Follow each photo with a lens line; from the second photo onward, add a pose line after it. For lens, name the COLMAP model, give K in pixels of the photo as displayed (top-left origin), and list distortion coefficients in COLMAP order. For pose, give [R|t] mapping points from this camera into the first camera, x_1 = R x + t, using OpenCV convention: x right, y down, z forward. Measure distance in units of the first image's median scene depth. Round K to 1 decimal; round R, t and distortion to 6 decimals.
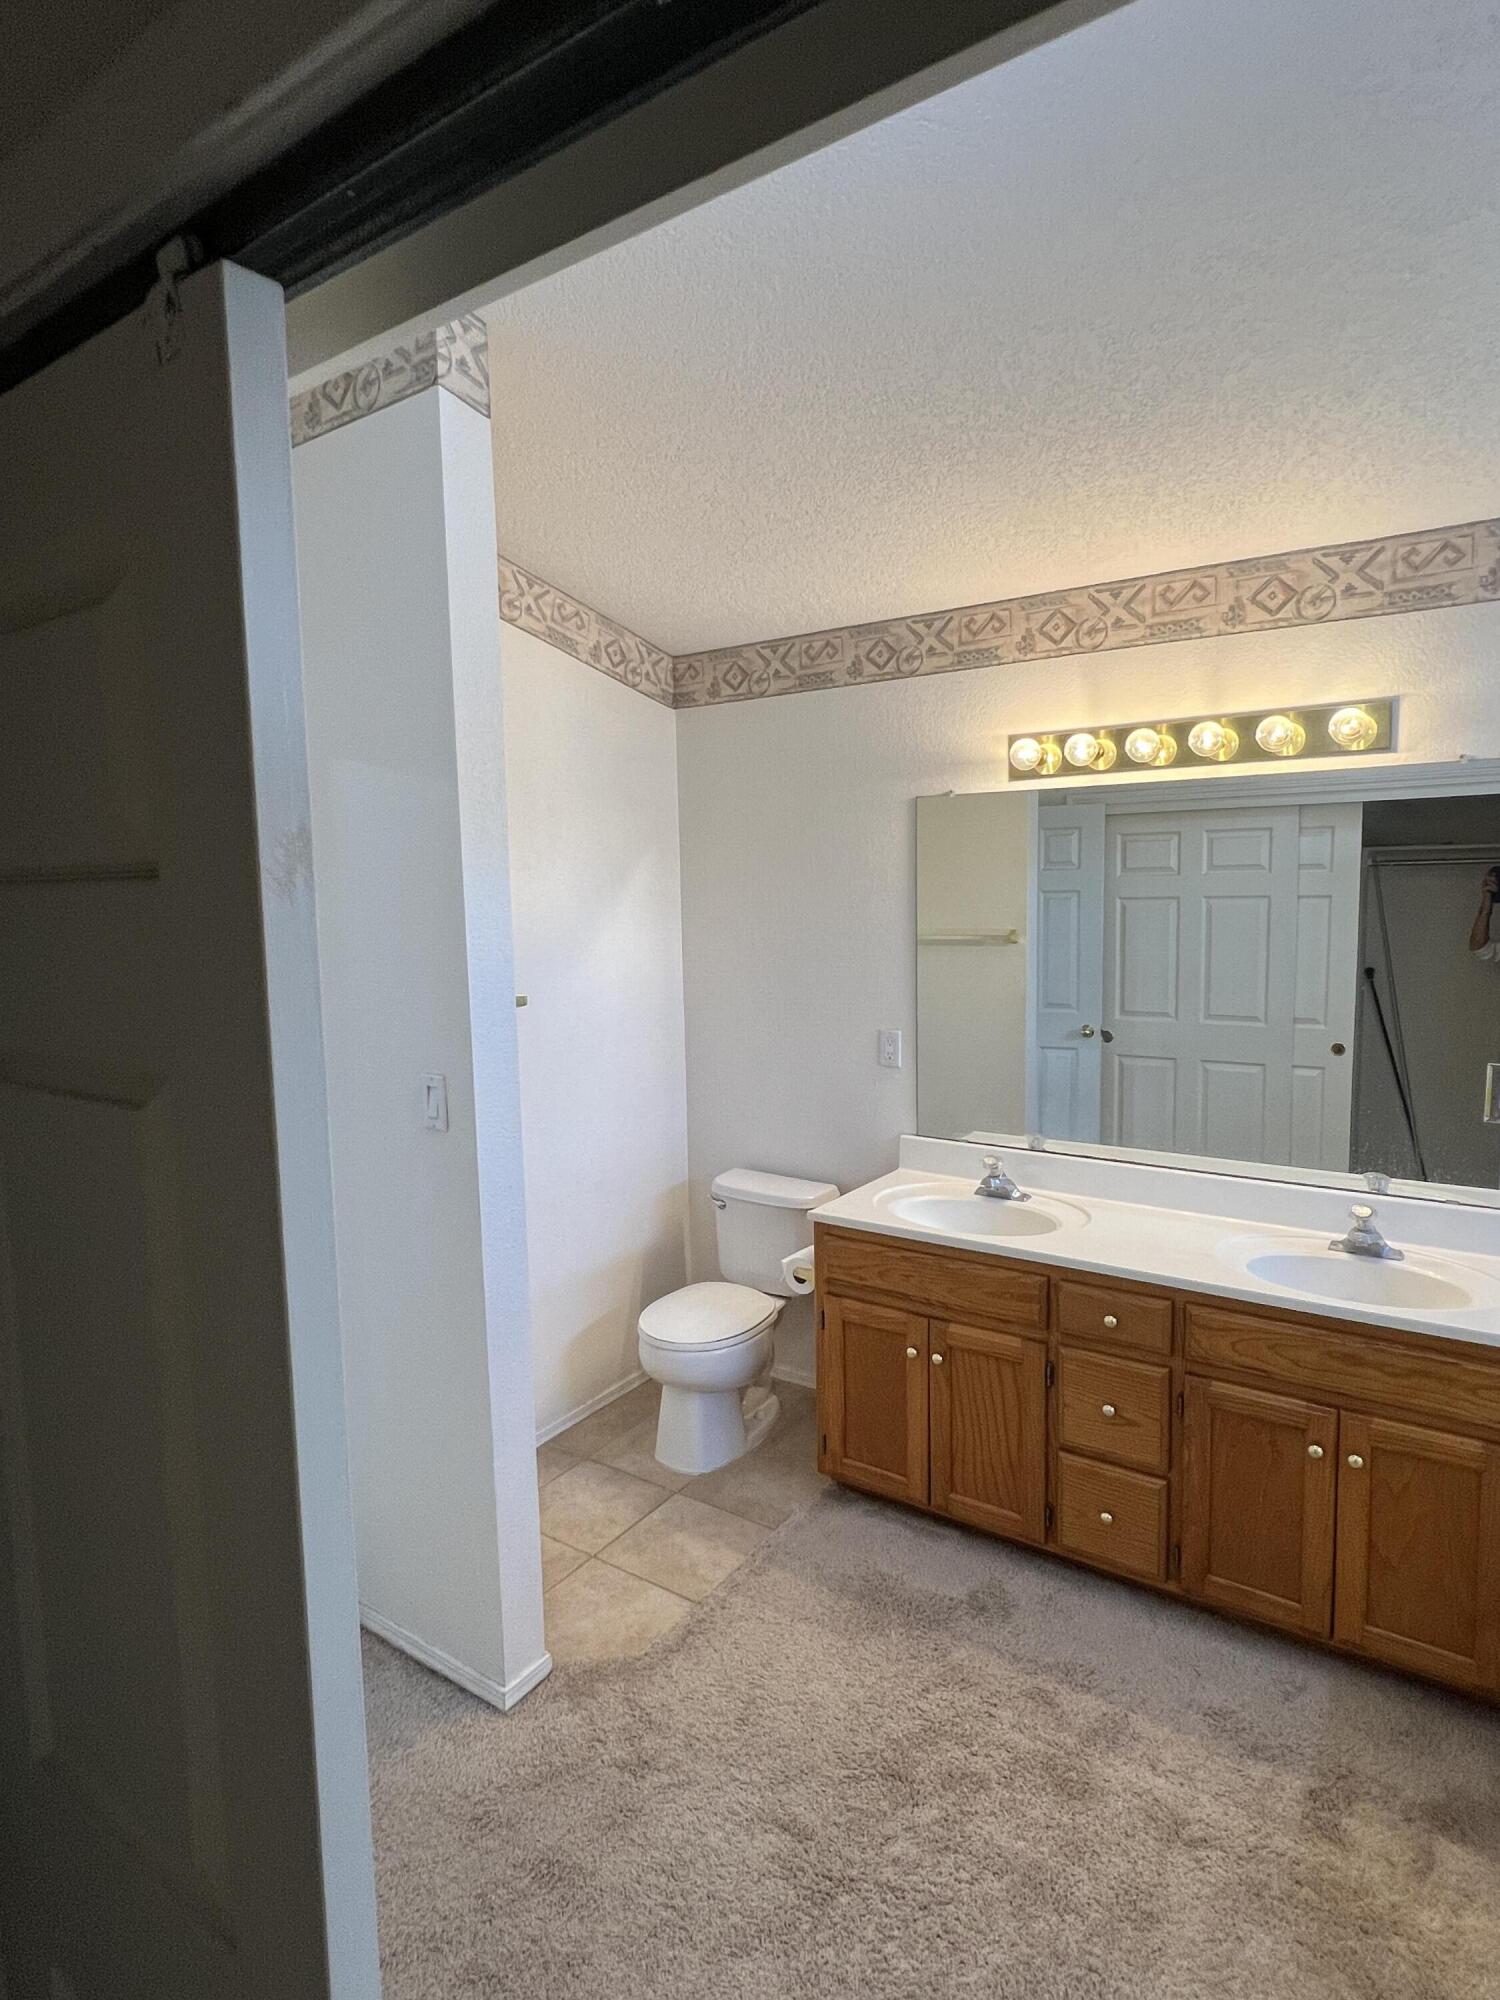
lens RADIAL K [[1103.1, 0, 750.0], [0, 1103.1, 1000.0], [0, 0, 1]] dist [0.001053, 0.001086]
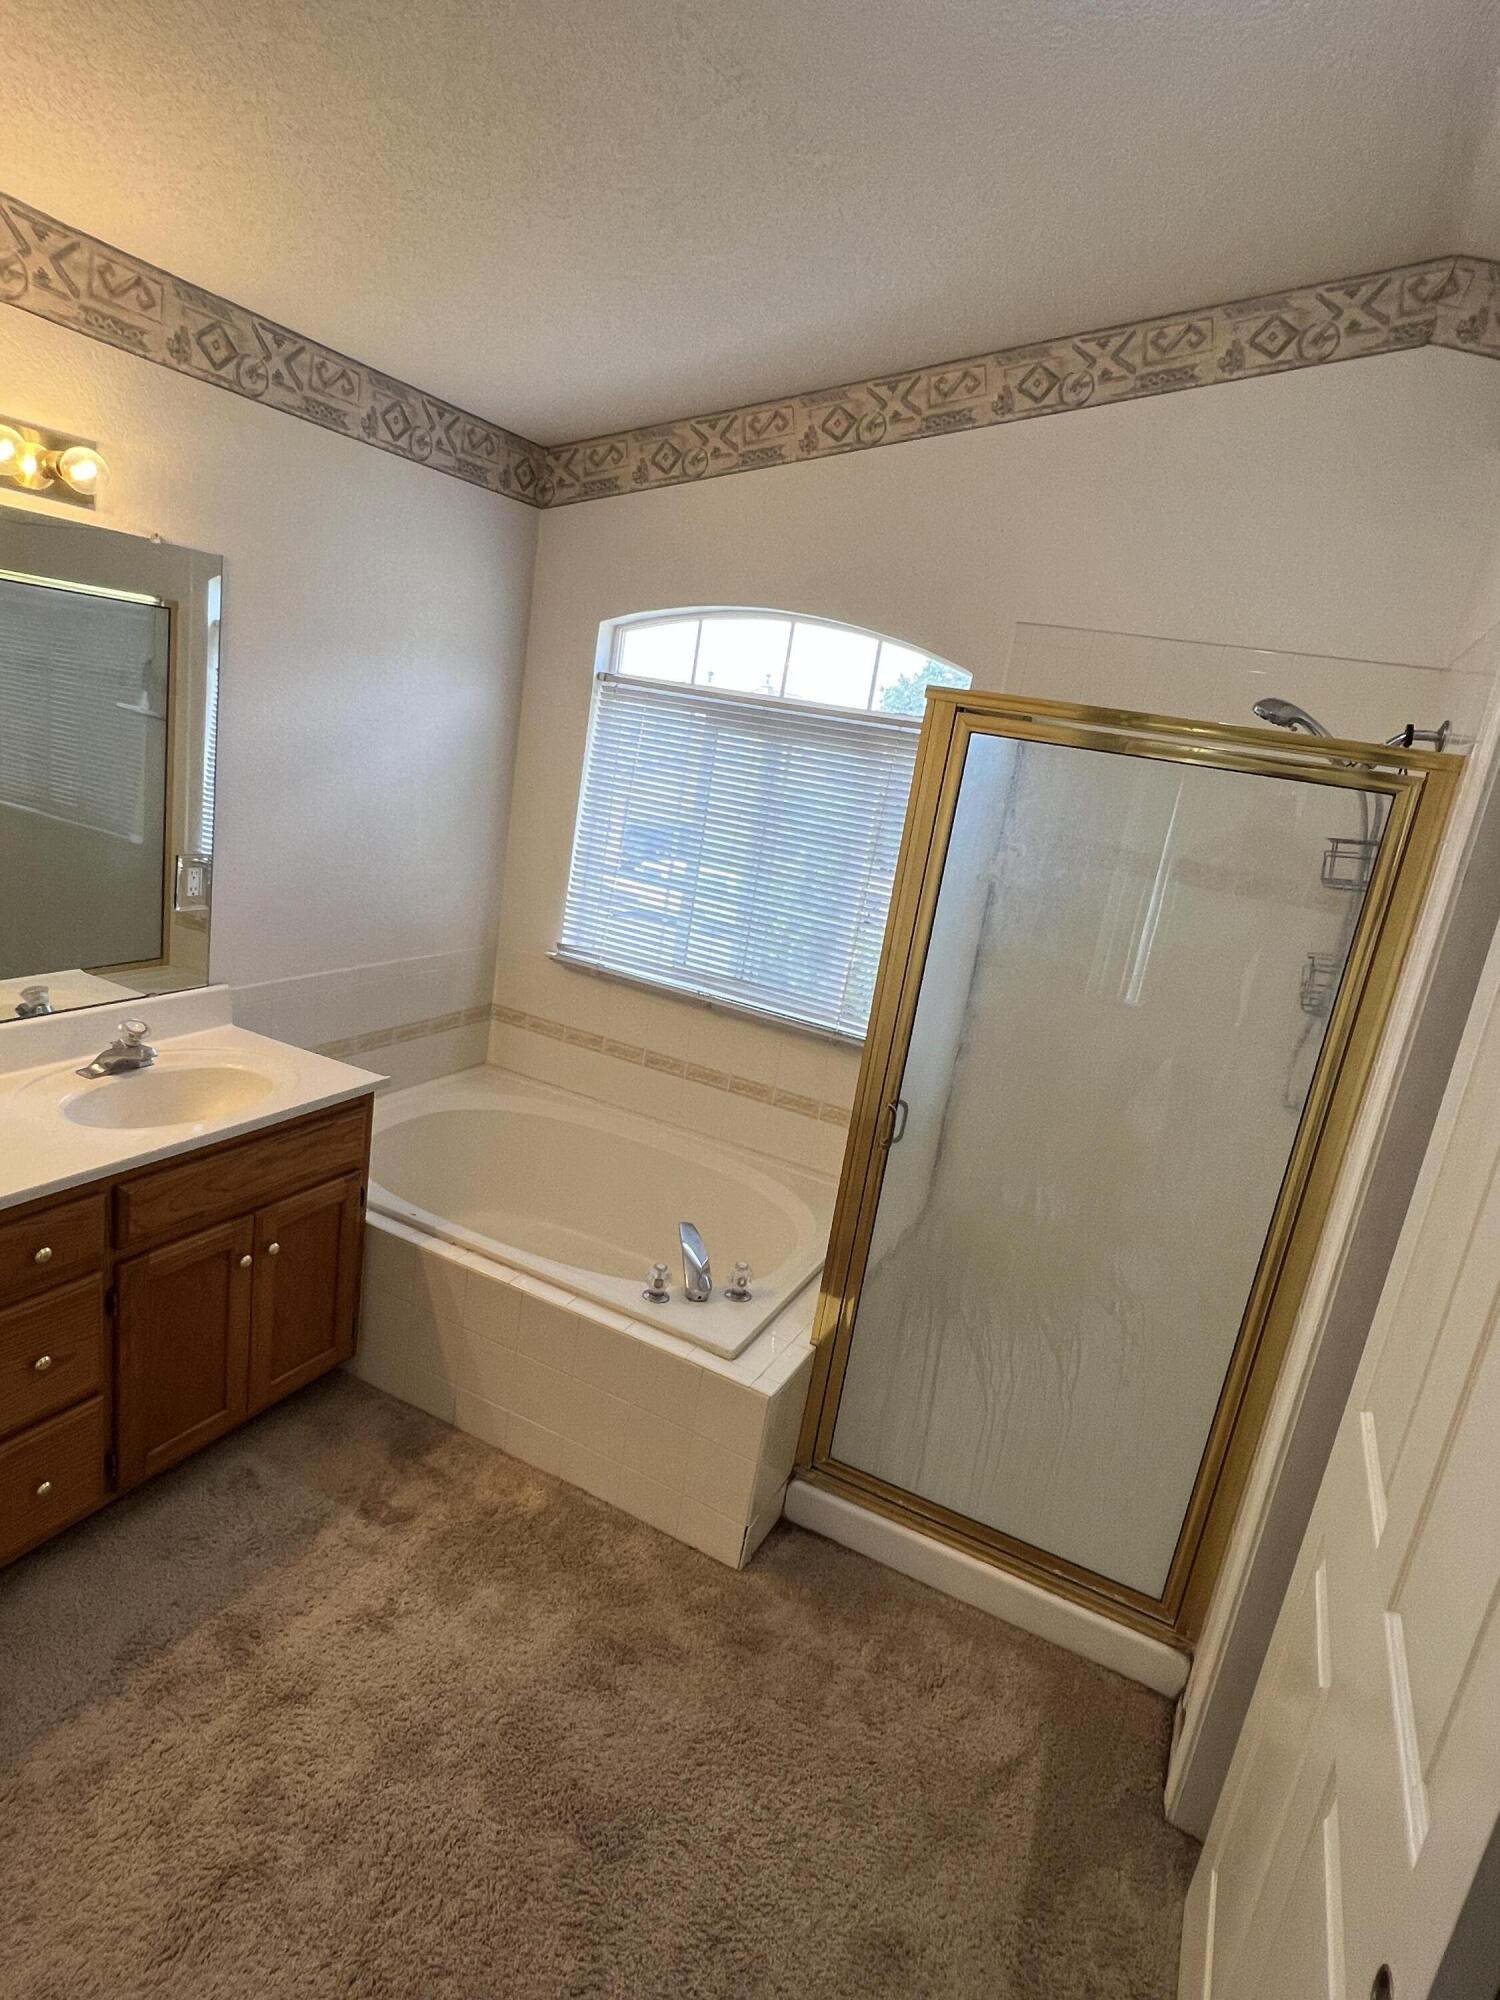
lens RADIAL K [[1103.1, 0, 750.0], [0, 1103.1, 1000.0], [0, 0, 1]] dist [0.001053, 0.001086]
pose [[-0.156876, -0.245442, 0.956634, -0.476342], [-0.043649, 0.969404, 0.241561, -0.092394], [-0.986653, -0.003861, -0.162789, 0.703752]]
